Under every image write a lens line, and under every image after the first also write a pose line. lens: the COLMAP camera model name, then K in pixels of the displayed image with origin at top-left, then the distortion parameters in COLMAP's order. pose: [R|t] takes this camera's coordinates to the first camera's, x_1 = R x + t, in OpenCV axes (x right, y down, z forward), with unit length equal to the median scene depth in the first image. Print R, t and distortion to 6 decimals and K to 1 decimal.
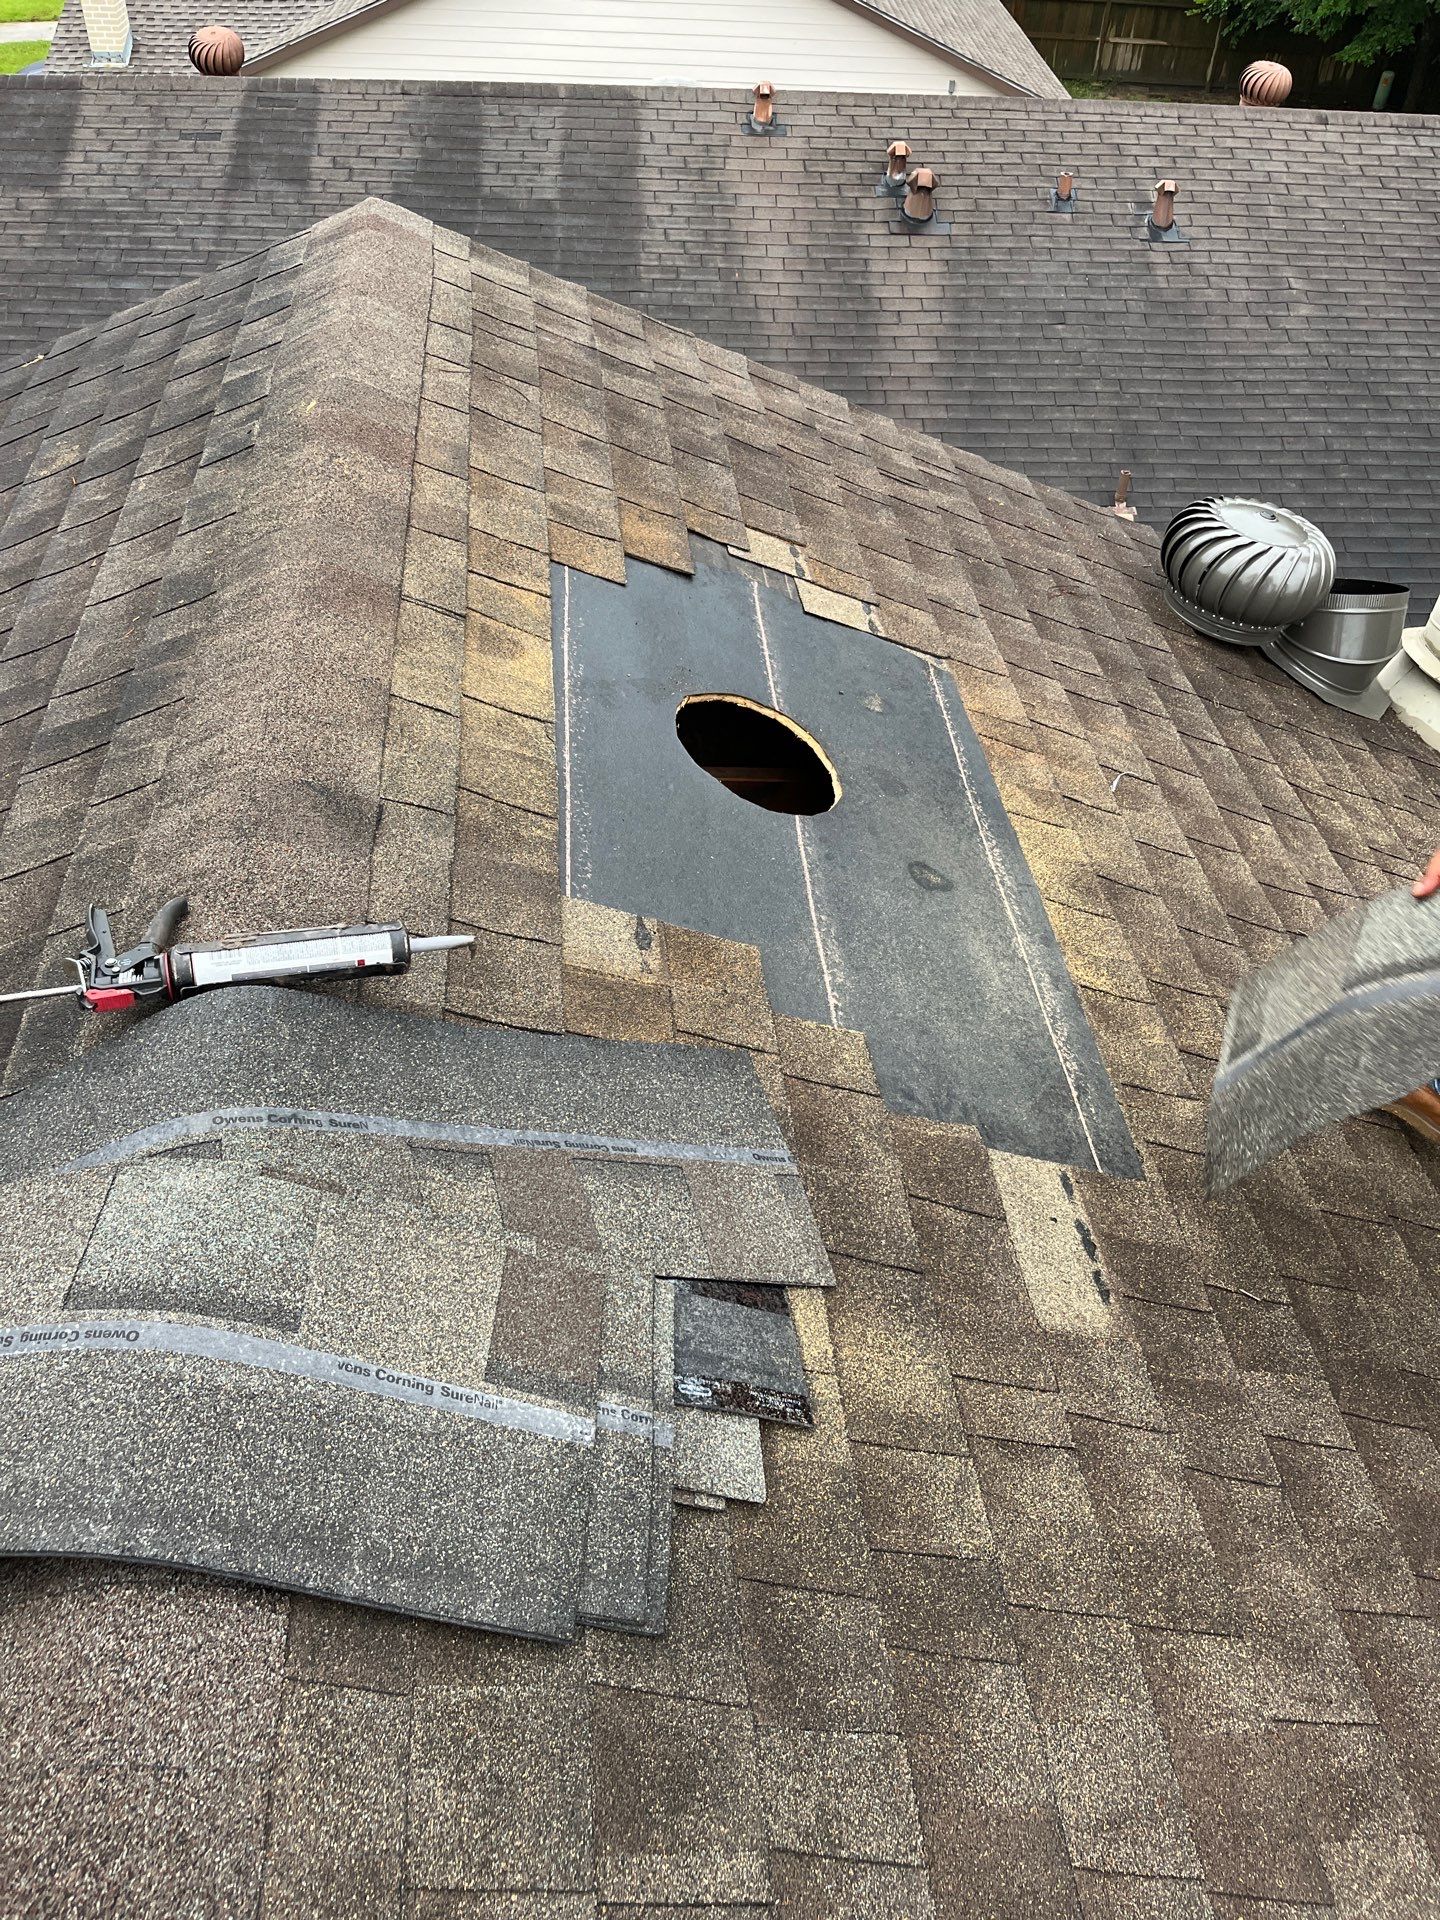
lens RADIAL K [[1467.3, 0, 711.3], [0, 1467.3, 954.8], [0, 0, 1]] dist [0.069219, -0.099884]
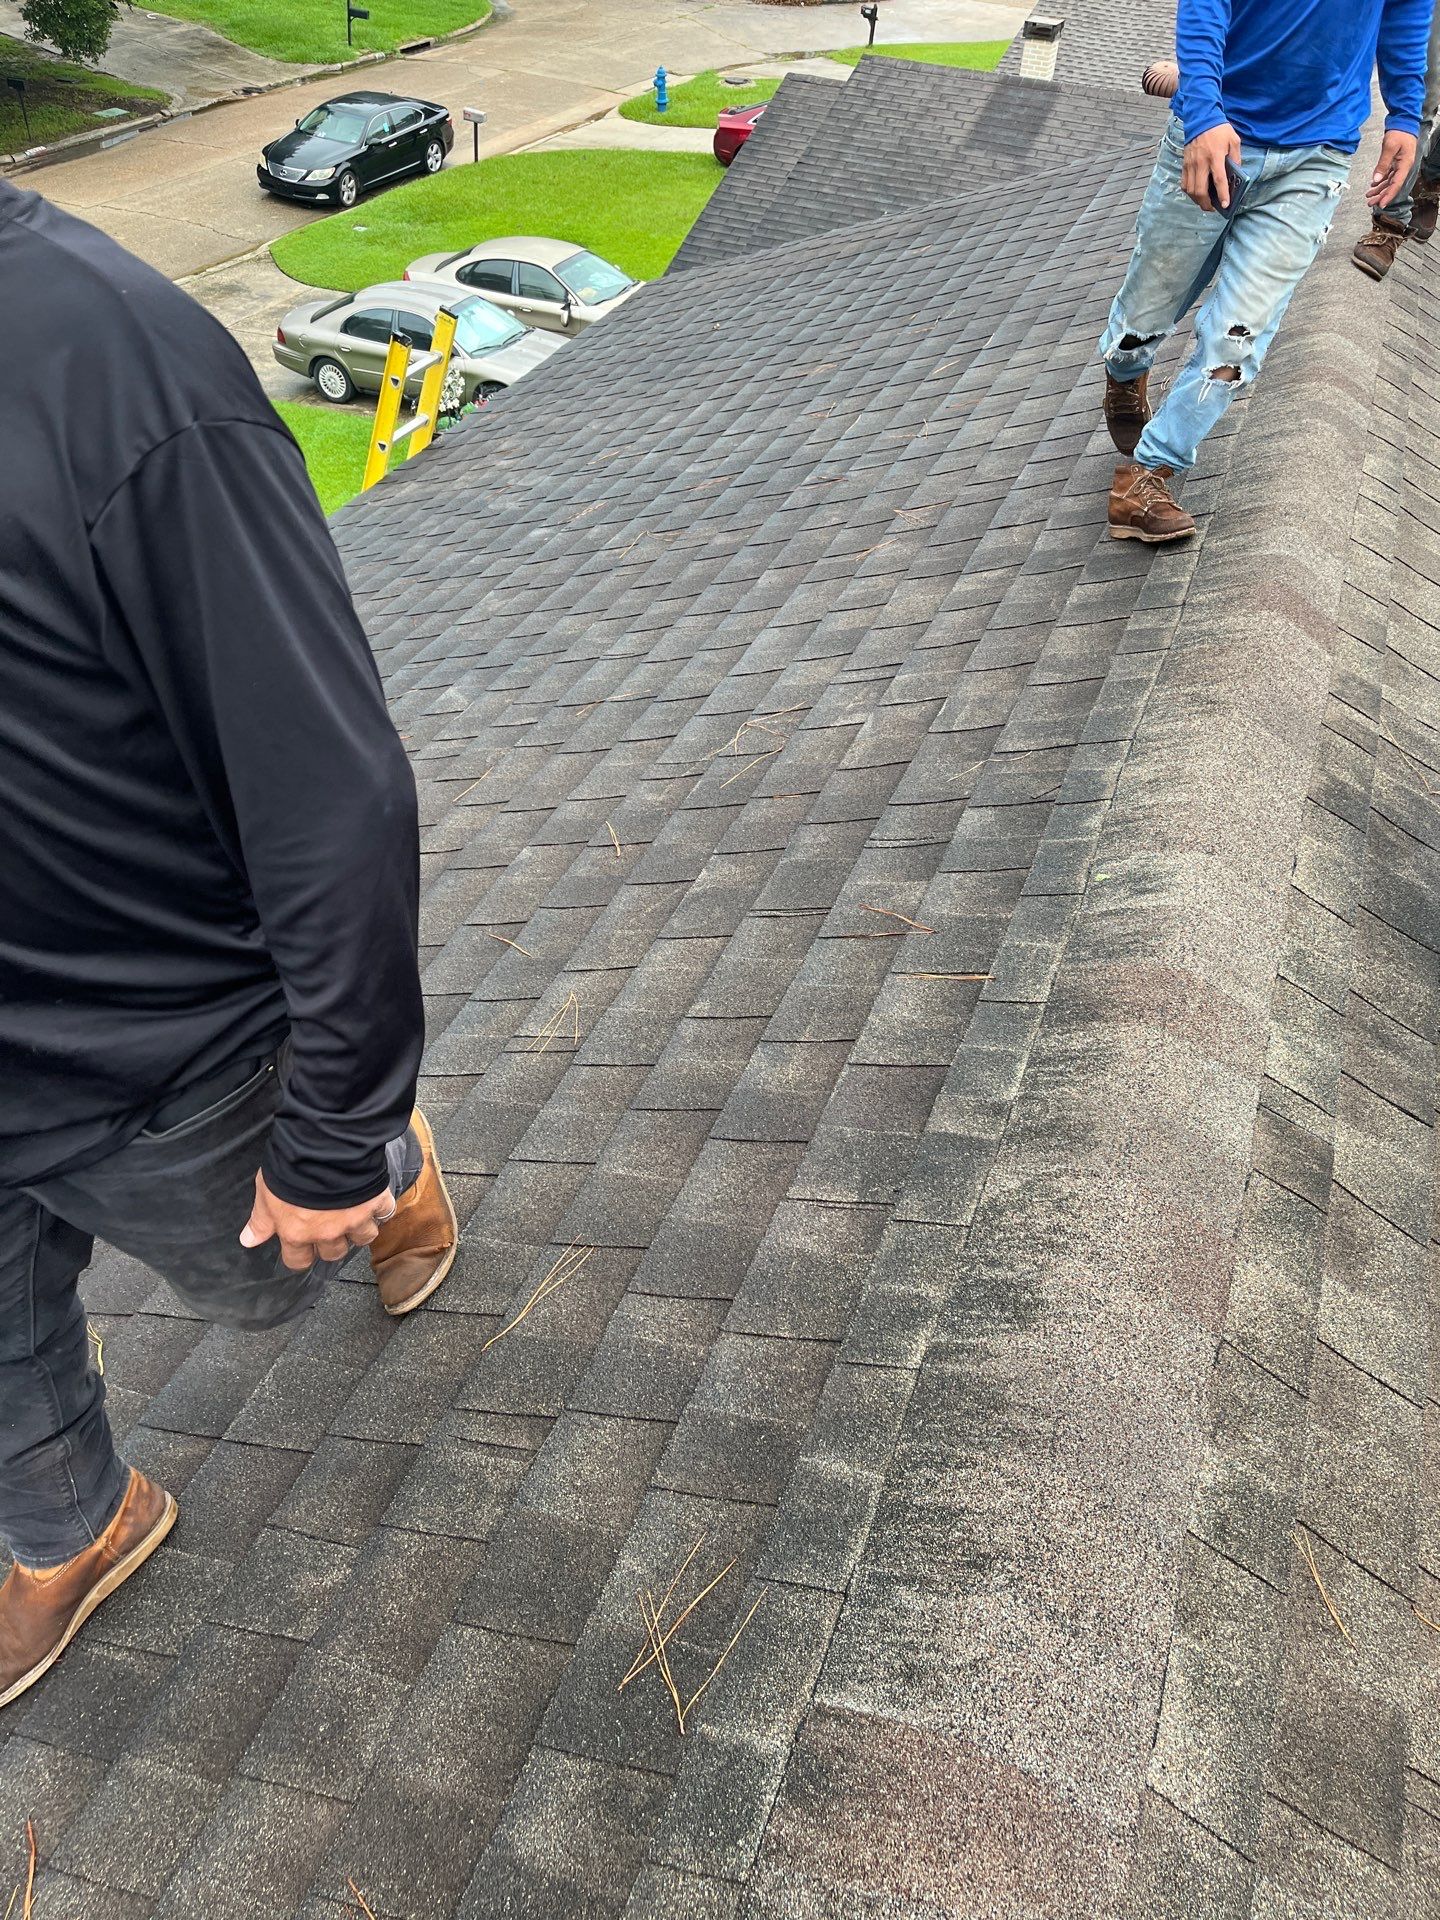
lens RADIAL K [[1467.3, 0, 704.8], [0, 1467.3, 969.4], [0, 0, 1]] dist [0.069219, -0.099884]
pose [[0.886961, 0.310330, -0.342047, -0.000017], [-0.326544, 0.945121, 0.010721, 1.131785], [0.326603, 0.102184, 0.939622, -1.279661]]
